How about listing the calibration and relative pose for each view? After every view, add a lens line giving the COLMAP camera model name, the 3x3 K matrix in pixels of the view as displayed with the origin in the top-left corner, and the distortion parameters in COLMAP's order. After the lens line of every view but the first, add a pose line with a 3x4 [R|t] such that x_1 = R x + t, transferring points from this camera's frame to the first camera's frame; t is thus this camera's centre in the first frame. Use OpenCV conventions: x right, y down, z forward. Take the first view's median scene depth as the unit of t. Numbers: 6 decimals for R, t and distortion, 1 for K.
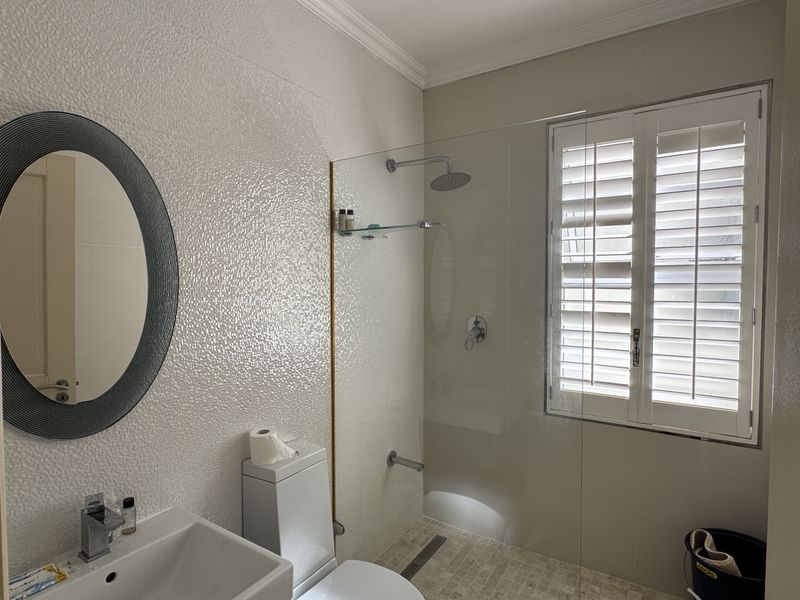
lens RADIAL K [[438.5, 0, 396.7], [0, 438.5, 299.4], [0, 0, 1]] dist [-0.003419, 0.000601]
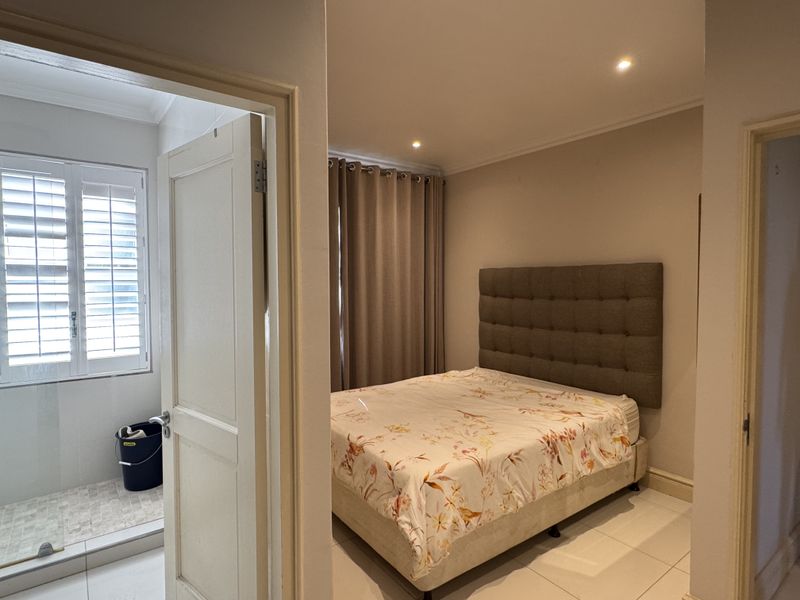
lens RADIAL K [[438.5, 0, 396.8], [0, 438.5, 299.5], [0, 0, 1]] dist [-0.003419, 0.000601]
pose [[0.343212, -0.038989, 0.938449, -0.452704], [0.034657, 0.998983, 0.028830, 0.022364], [-0.938618, 0.022629, 0.344214, -0.515483]]
